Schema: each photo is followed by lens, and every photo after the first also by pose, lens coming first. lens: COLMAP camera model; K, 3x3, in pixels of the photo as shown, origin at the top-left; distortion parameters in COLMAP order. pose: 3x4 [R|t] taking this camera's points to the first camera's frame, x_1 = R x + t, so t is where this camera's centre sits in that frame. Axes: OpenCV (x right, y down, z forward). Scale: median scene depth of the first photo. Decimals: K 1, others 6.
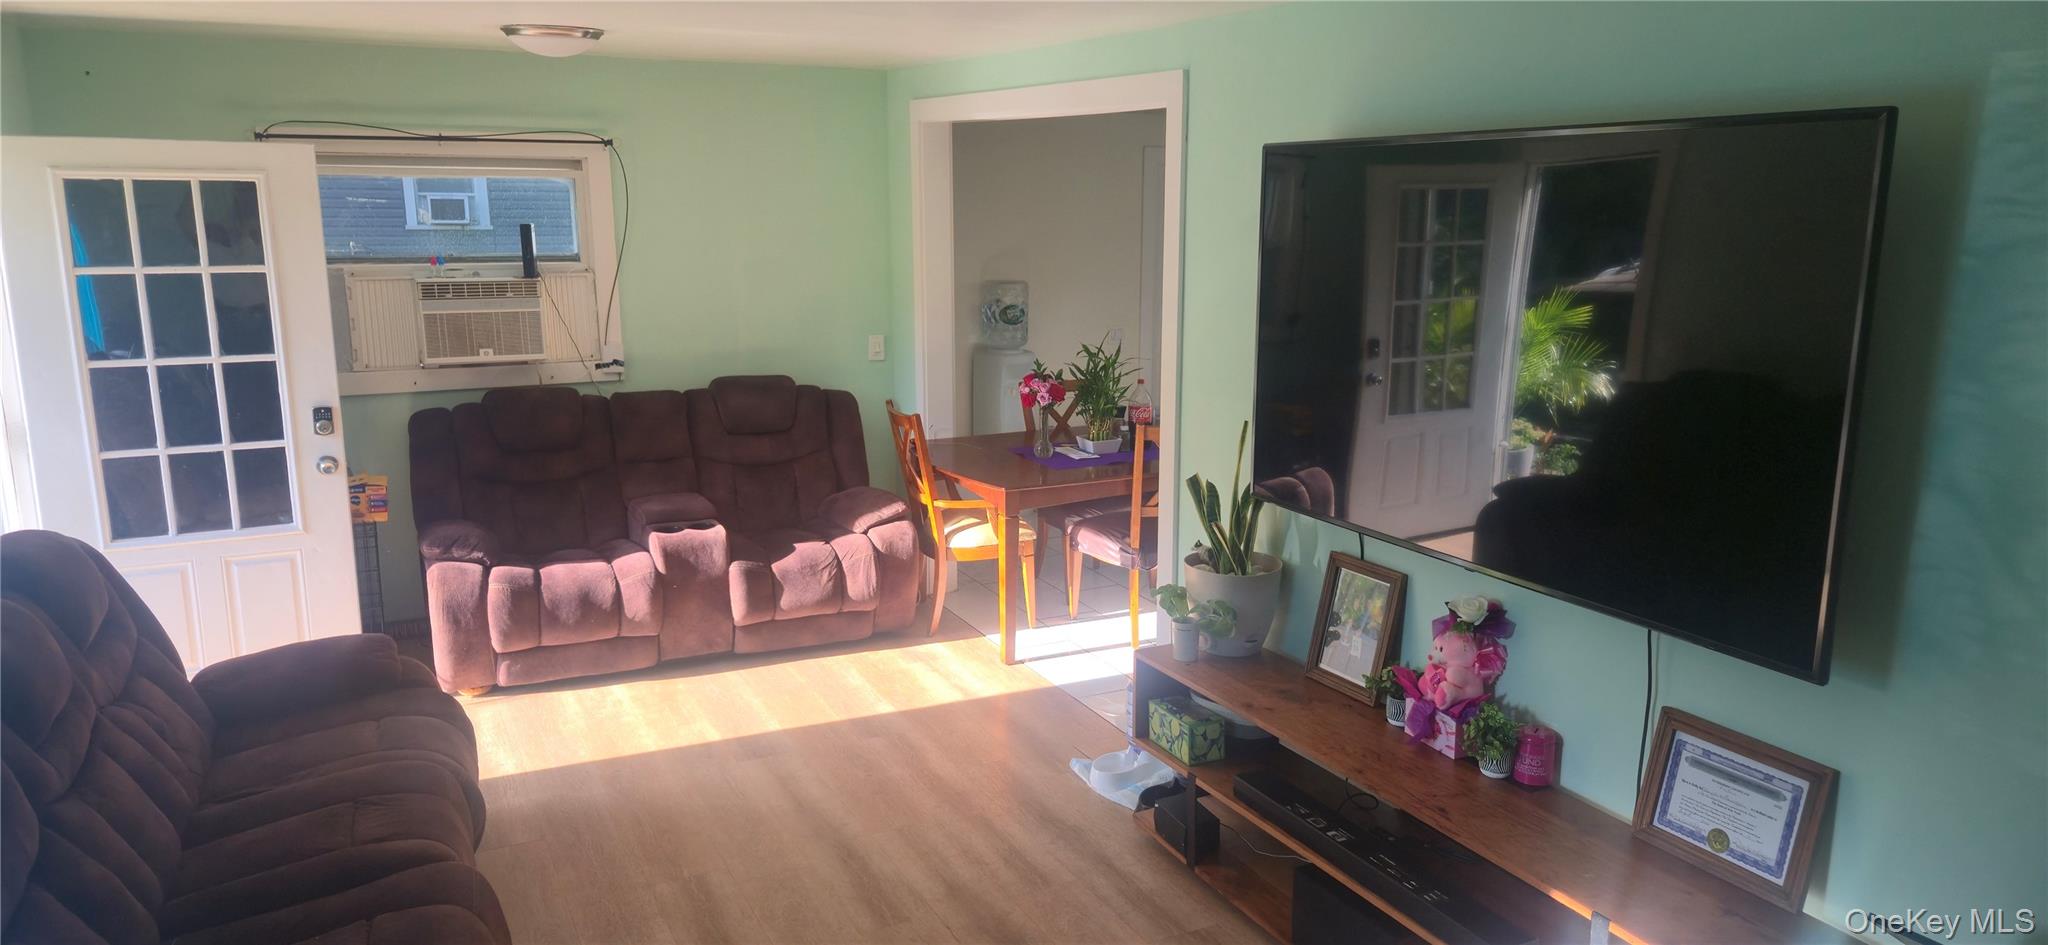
lens RADIAL K [[1359.9, 0, 991.5], [0, 1359.9, 465.1], [0, 0, 1]] dist [0.061630, -0.054836]
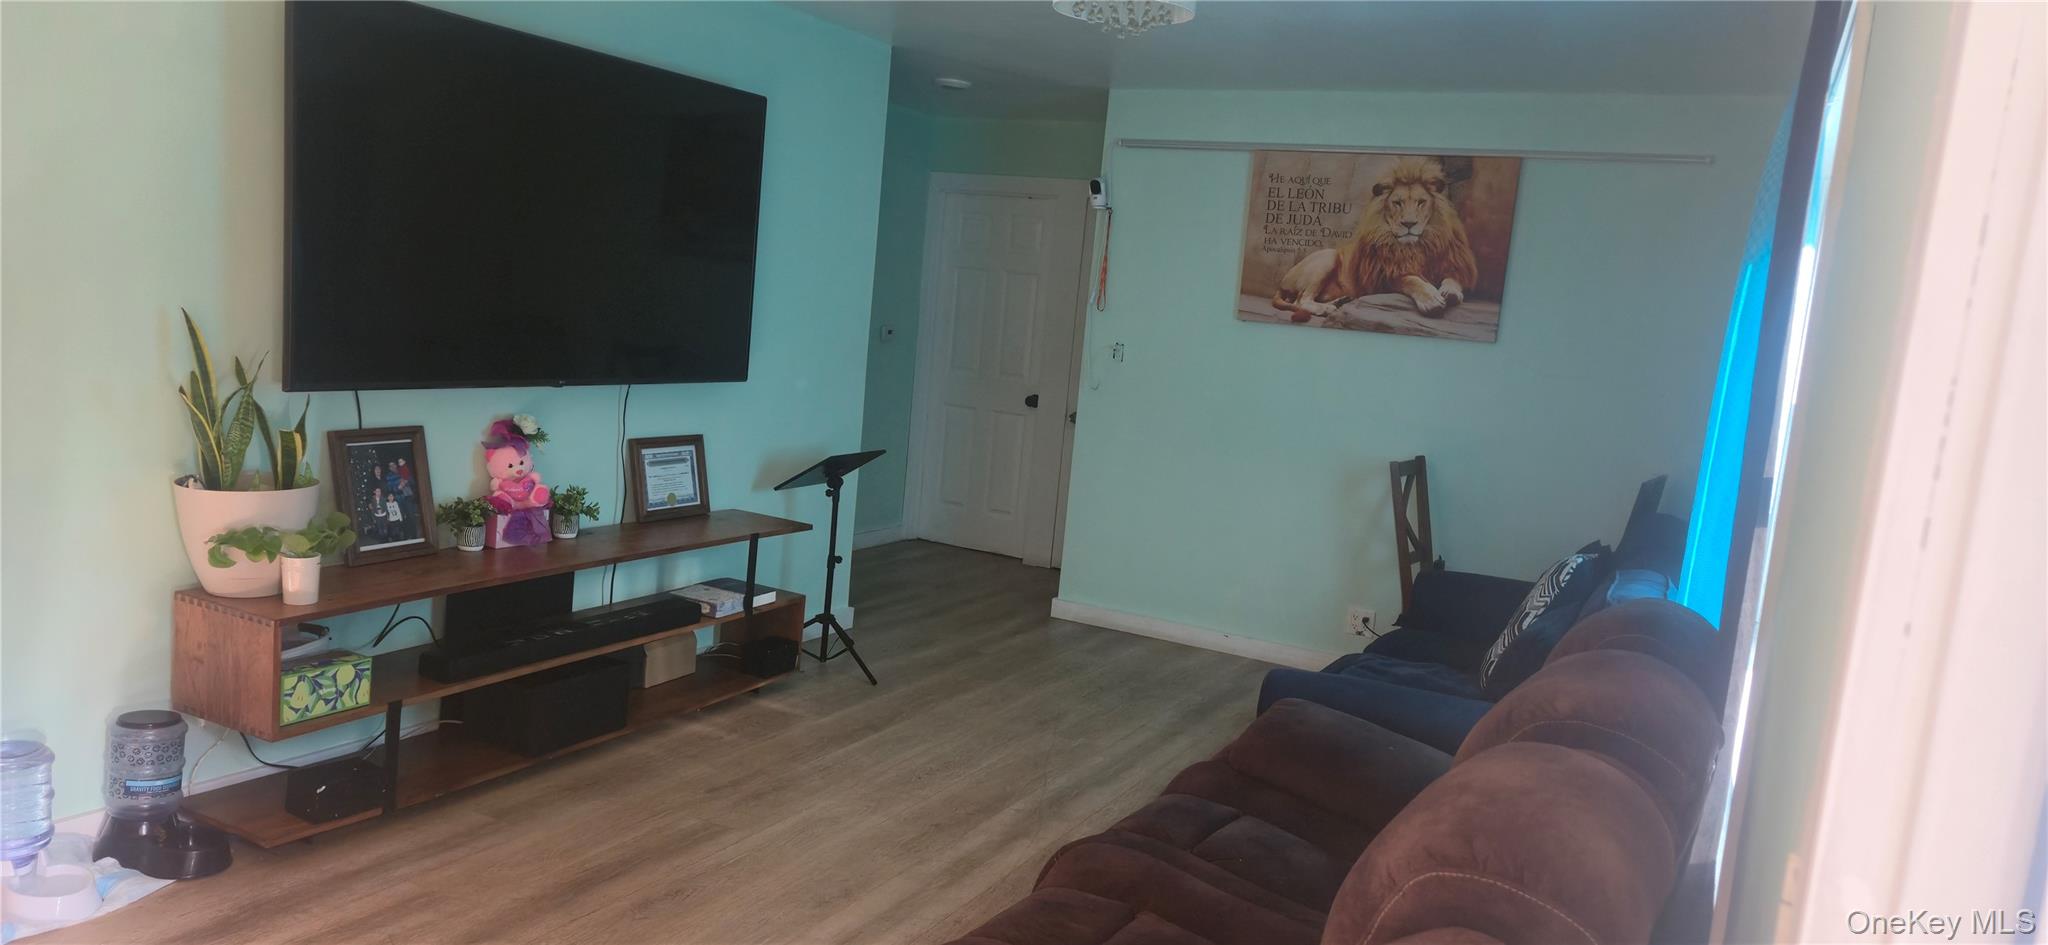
lens RADIAL K [[1359.9, 0, 991.5], [0, 1359.9, 465.1], [0, 0, 1]] dist [0.061630, -0.054836]
pose [[-0.553015, -0.163458, 0.816980, -1.028286], [0.076214, 0.966531, 0.244969, -0.148800], [-0.829678, 0.197737, -0.522048, 1.481795]]
